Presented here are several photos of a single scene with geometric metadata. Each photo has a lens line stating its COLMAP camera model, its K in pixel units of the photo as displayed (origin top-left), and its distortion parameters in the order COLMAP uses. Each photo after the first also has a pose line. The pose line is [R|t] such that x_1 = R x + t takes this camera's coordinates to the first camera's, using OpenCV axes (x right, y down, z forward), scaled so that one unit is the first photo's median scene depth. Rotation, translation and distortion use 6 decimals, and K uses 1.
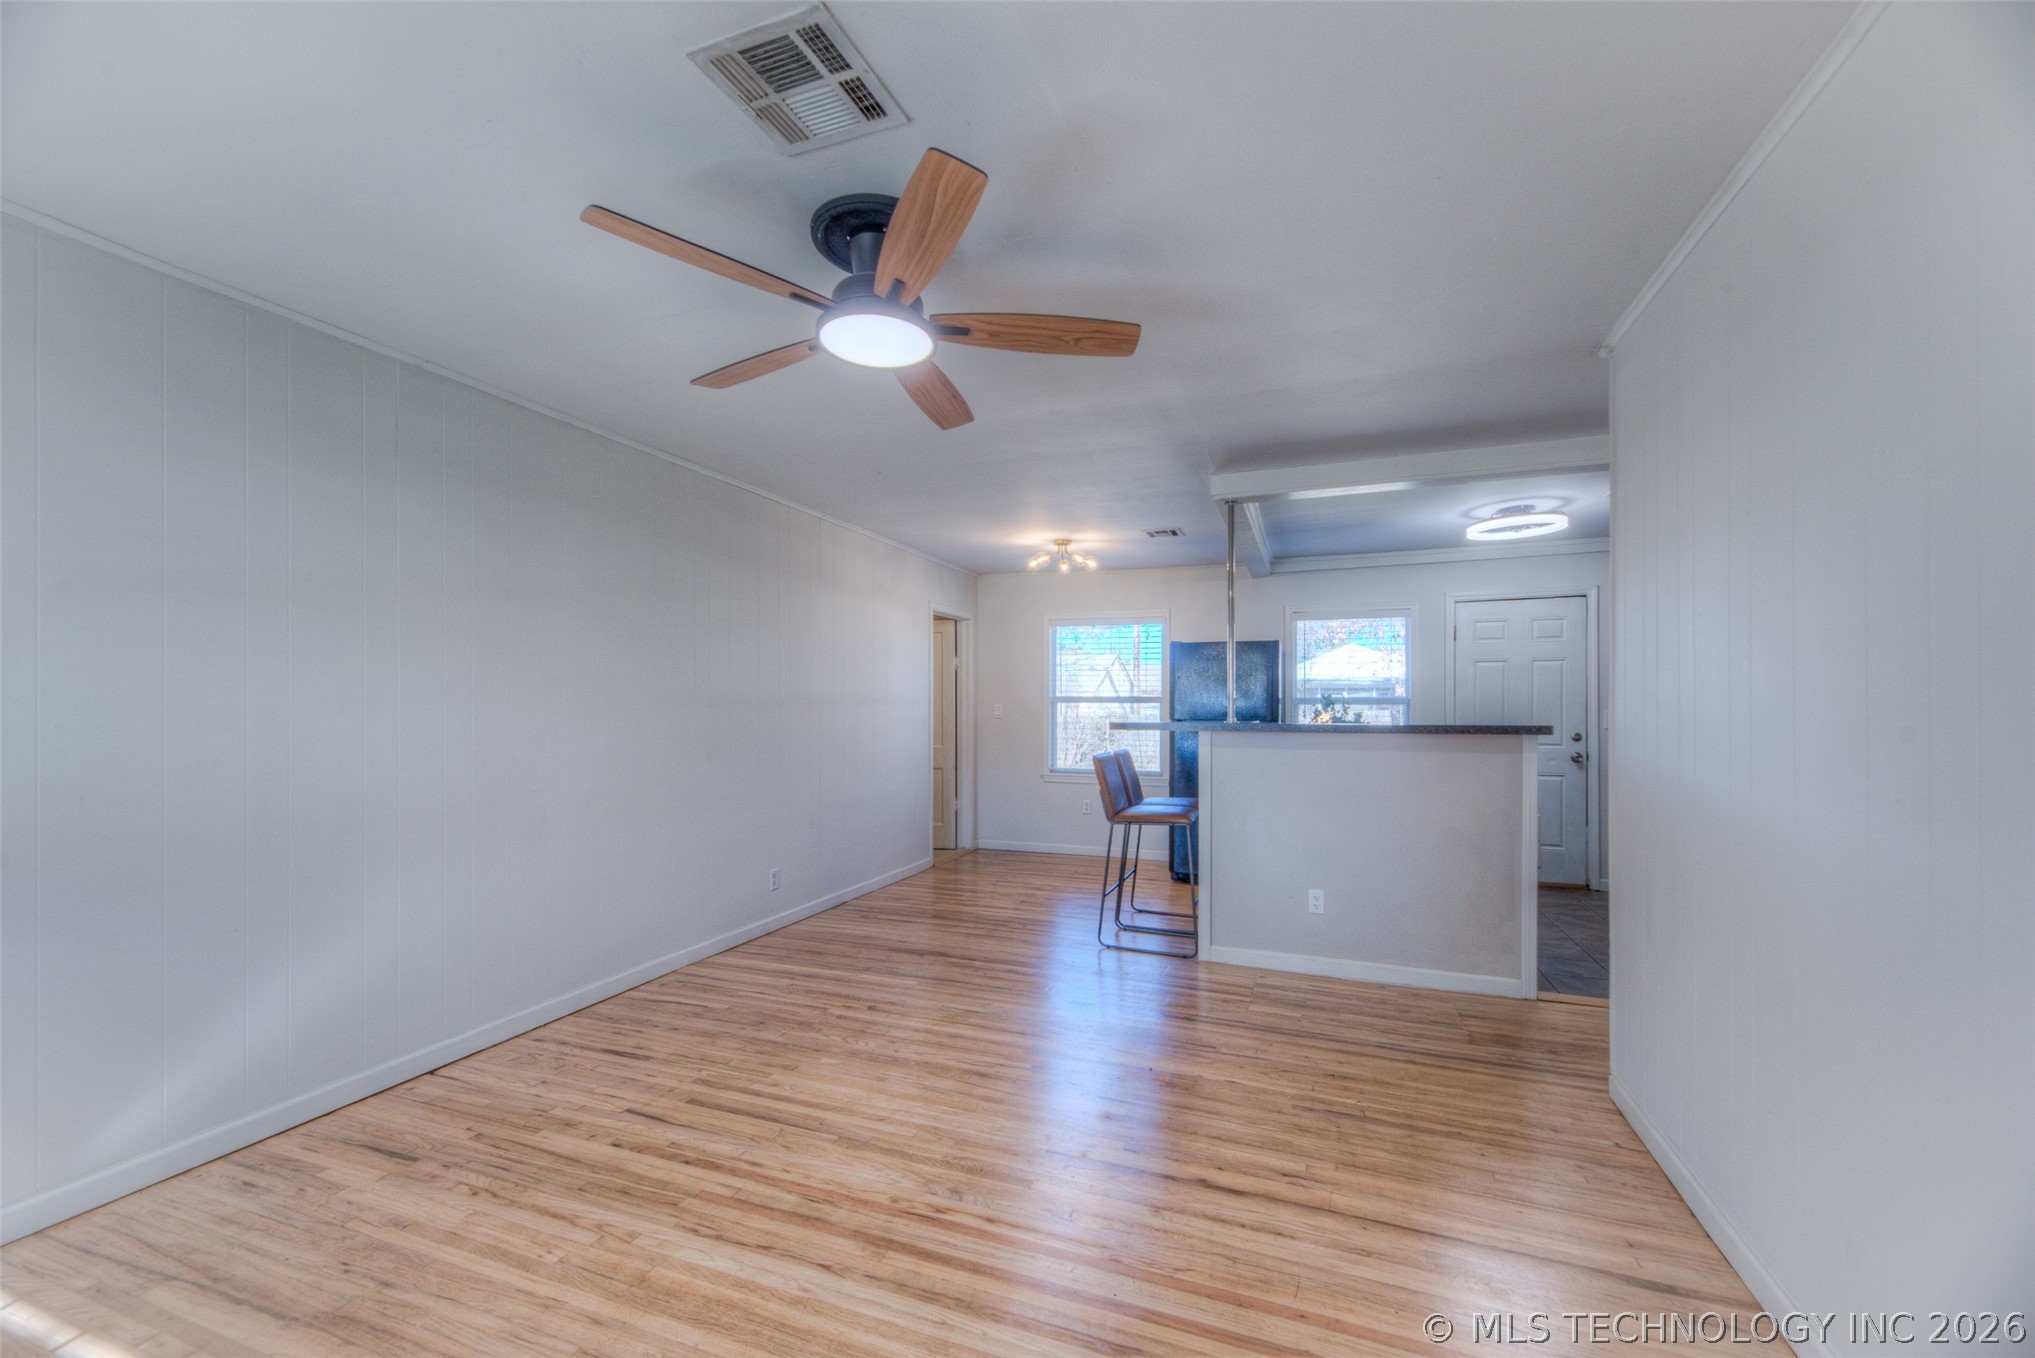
lens RADIAL K [[810.2, 0, 1019.9], [0, 810.2, 689.0], [0, 0, 1]] dist [-0.000874, 0.000090]
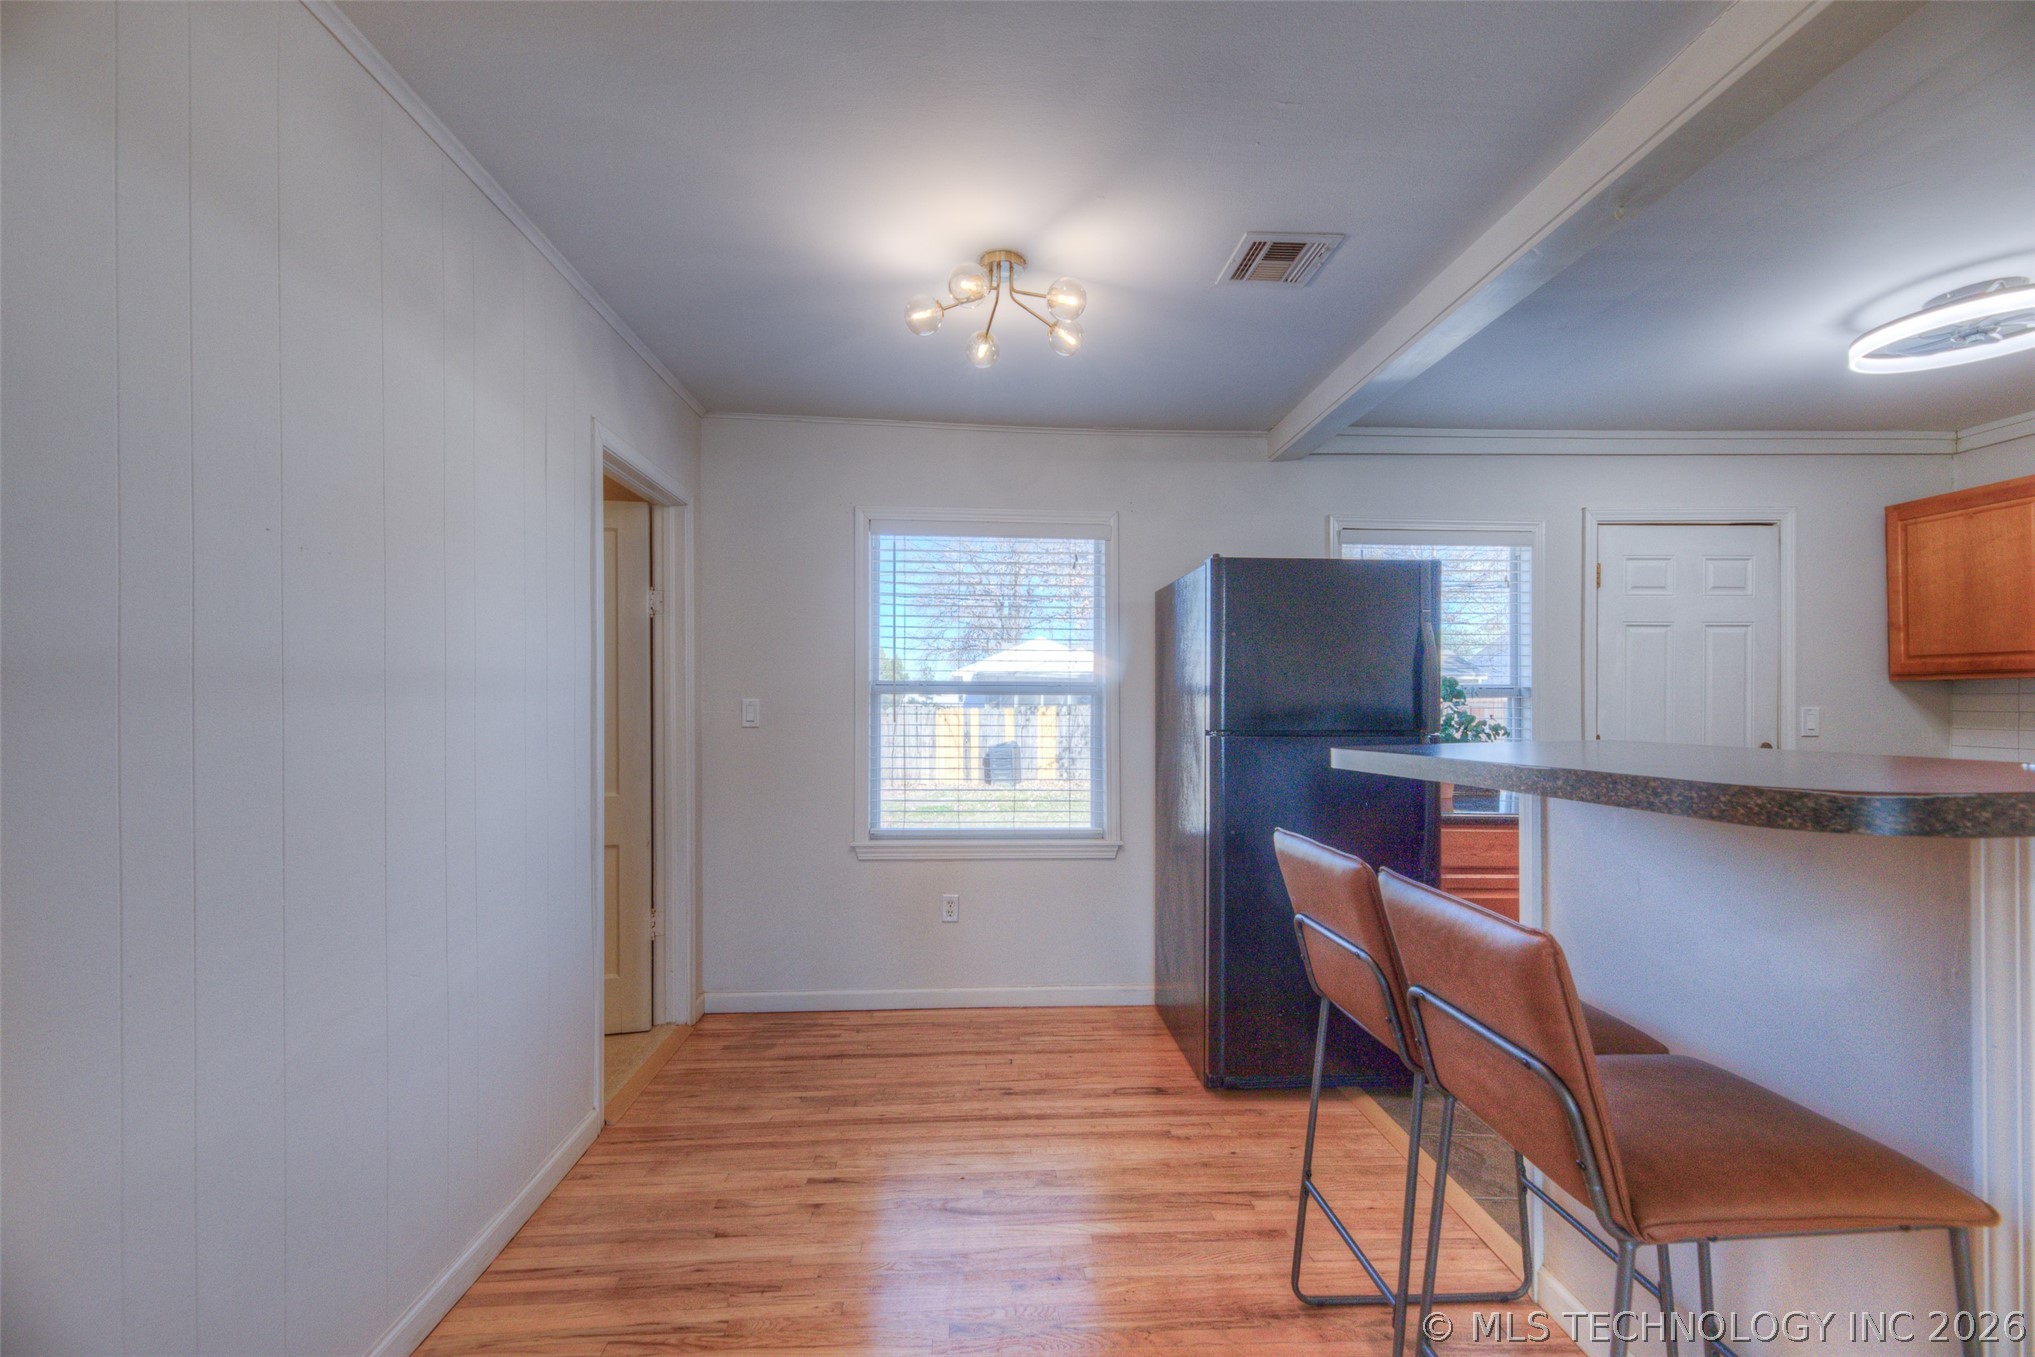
lens RADIAL K [[810.2, 0, 1015.8], [0, 810.2, 685.6], [0, 0, 1]] dist [-0.000874, 0.000090]
pose [[0.915660, -0.001510, 0.401951, -0.075682], [-0.006654, 0.999799, 0.018915, 0.001742], [-0.401899, -0.019994, 0.915466, 0.528109]]
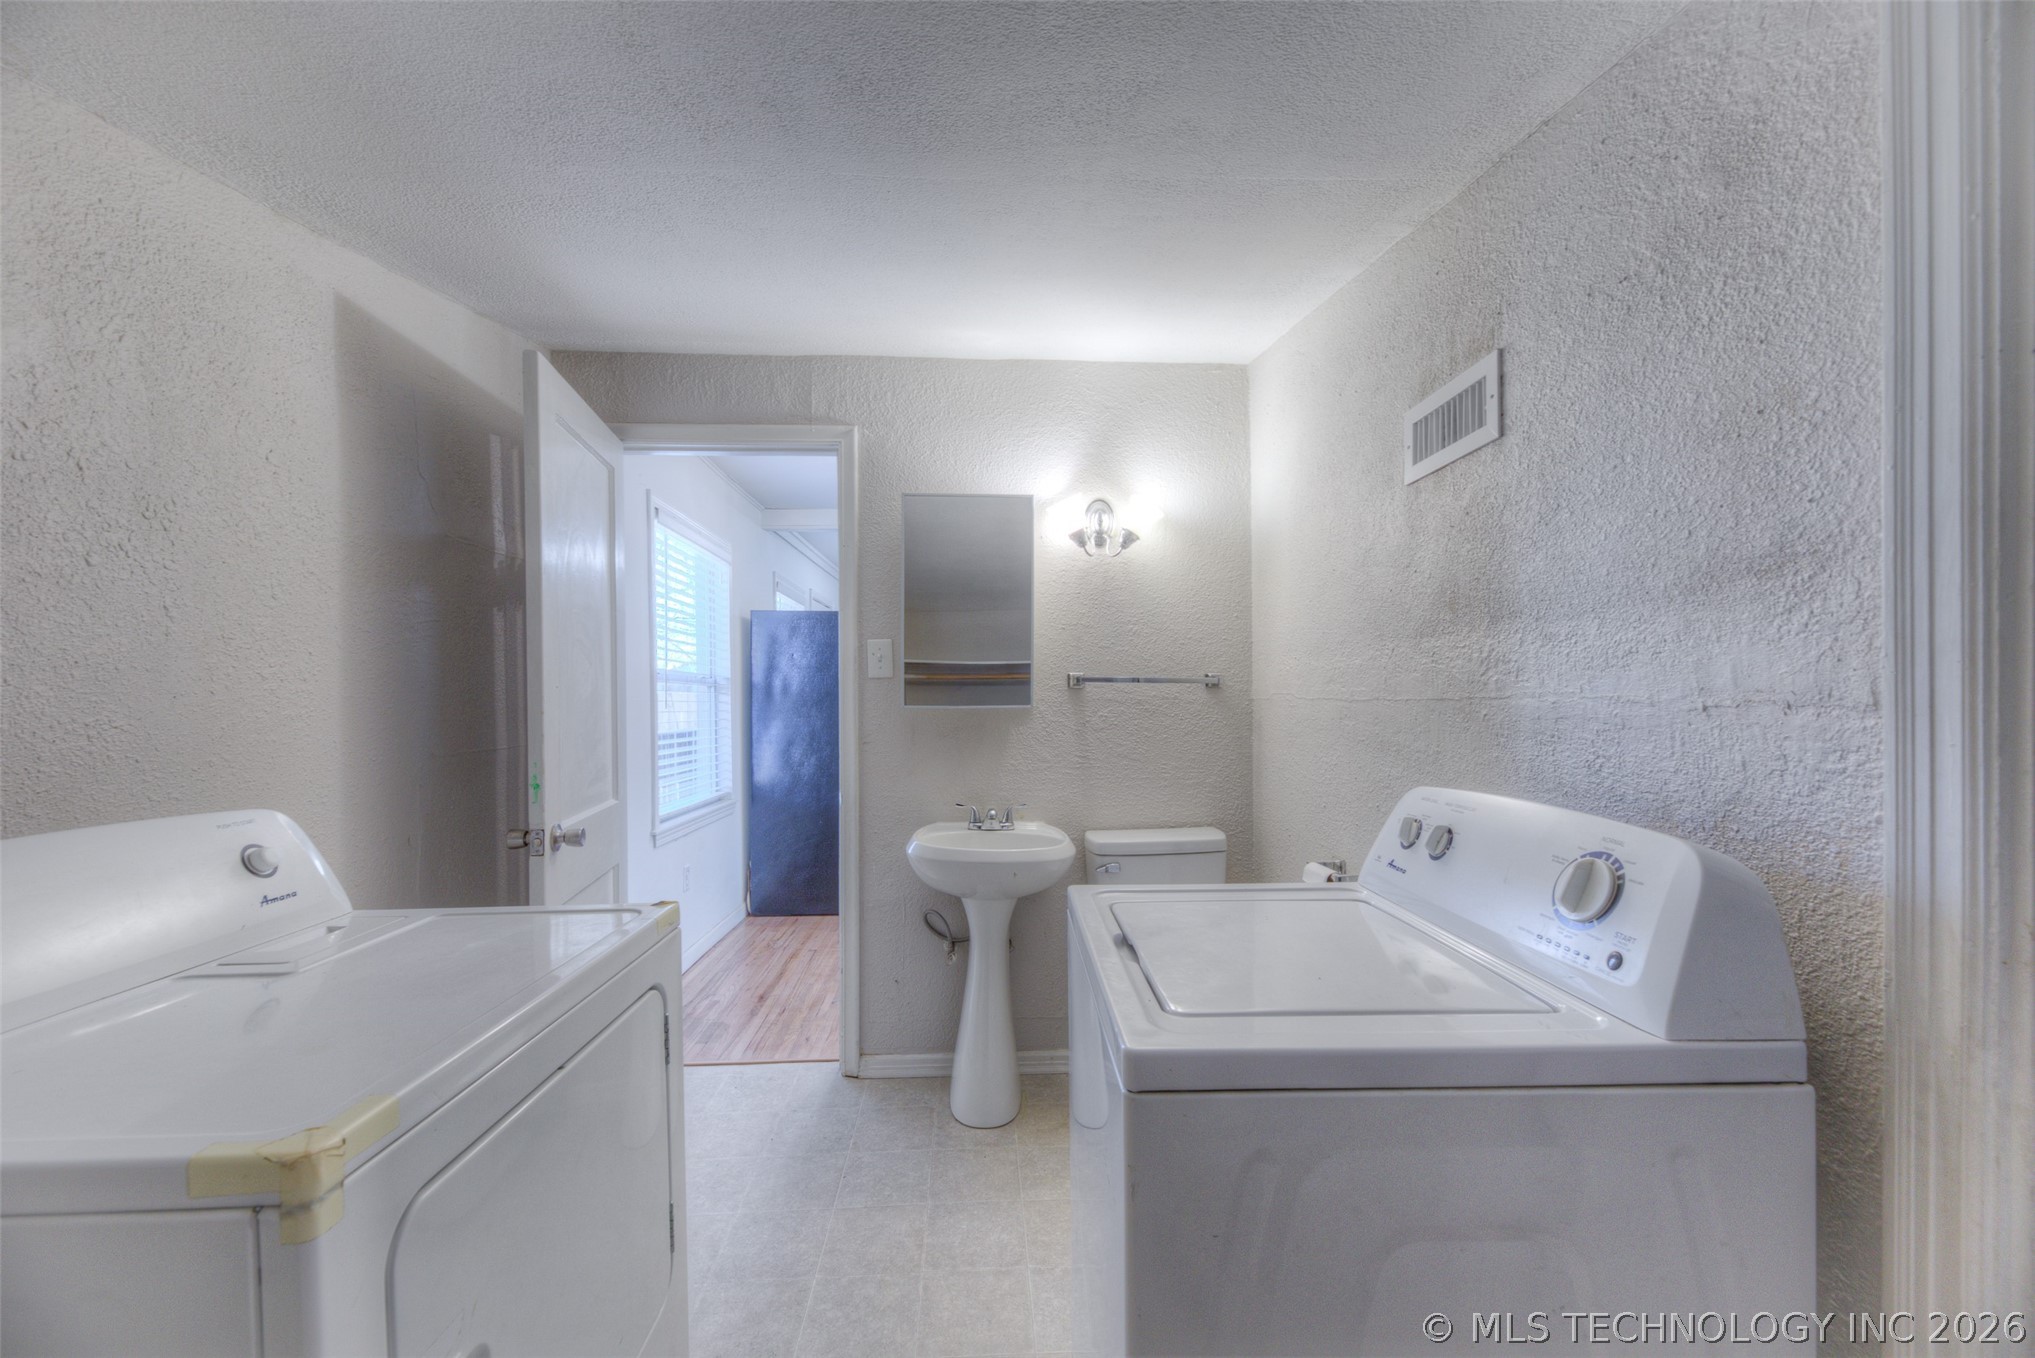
lens RADIAL K [[810.2, 0, 1018.5], [0, 810.2, 687.3], [0, 0, 1]] dist [-0.000874, 0.000090]
pose [[-0.381171, -0.003630, 0.924497, -0.531535], [-0.015347, 0.999879, -0.002402, 0.005869], [-0.924377, -0.015104, -0.381181, 1.000607]]
